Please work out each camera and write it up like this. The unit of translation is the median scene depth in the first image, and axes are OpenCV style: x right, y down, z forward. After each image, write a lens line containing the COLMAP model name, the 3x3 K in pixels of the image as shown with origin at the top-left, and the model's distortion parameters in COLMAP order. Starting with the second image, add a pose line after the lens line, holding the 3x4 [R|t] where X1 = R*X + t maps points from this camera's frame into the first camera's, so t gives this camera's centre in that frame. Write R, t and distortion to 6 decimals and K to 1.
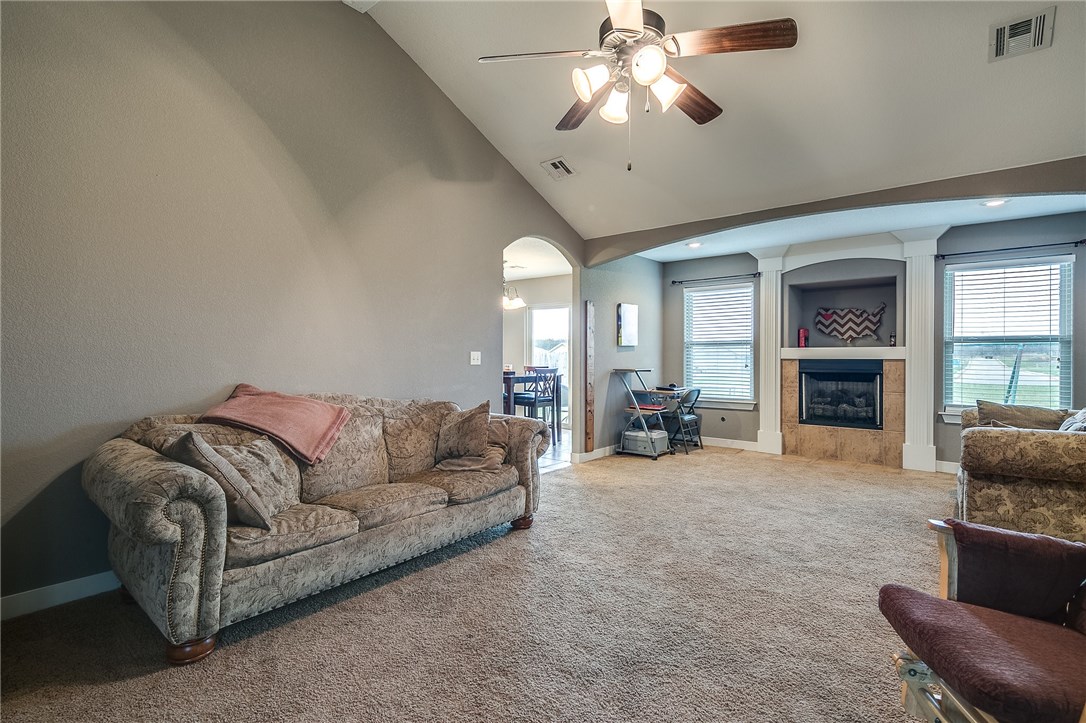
lens RADIAL K [[533.3, 0, 541.2], [0, 533.3, 356.8], [0, 0, 1]] dist [0.016720, -0.001589]
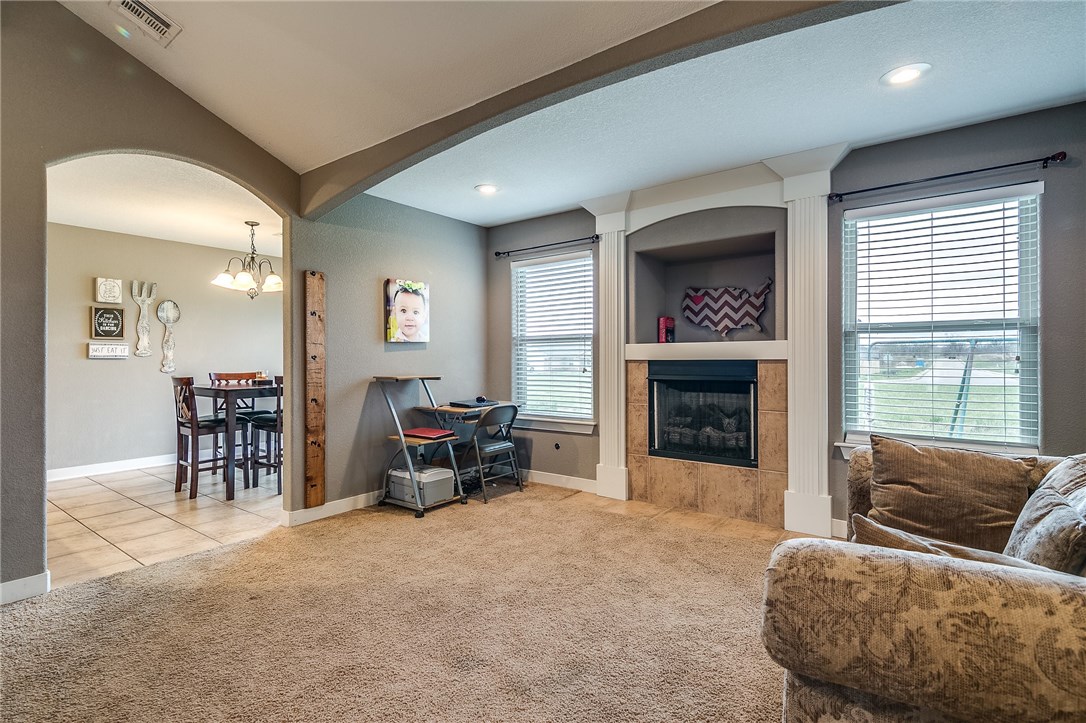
lens RADIAL K [[525.6, 0, 538.7], [0, 525.6, 356.5], [0, 0, 1]] dist [0.018216, -0.001639]
pose [[0.999507, -0.005295, 0.030959, 0.321226], [0.005451, 0.999973, -0.004946, 0.001977], [-0.030932, 0.005112, 0.999508, 0.335758]]
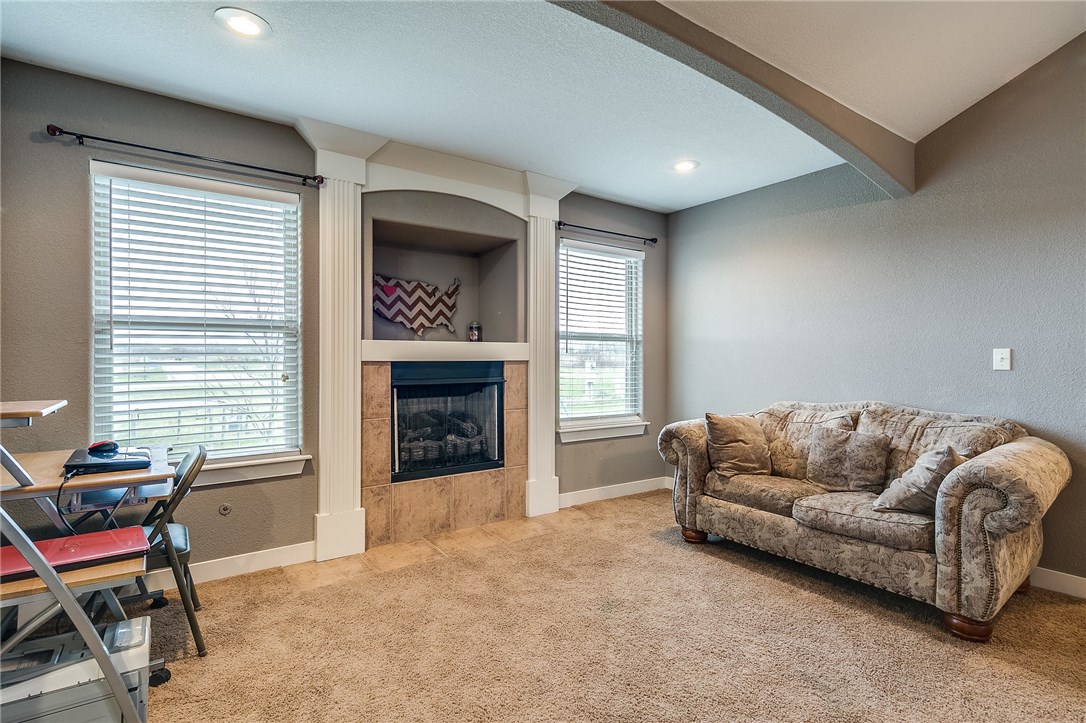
lens RADIAL K [[525.6, 0, 538.7], [0, 525.6, 356.5], [0, 0, 1]] dist [0.018216, -0.001639]
pose [[0.276272, 0.002306, 0.961077, 0.017588], [0.002022, 0.999994, -0.002980, 0.001120], [-0.961077, 0.002766, 0.276266, 0.713035]]
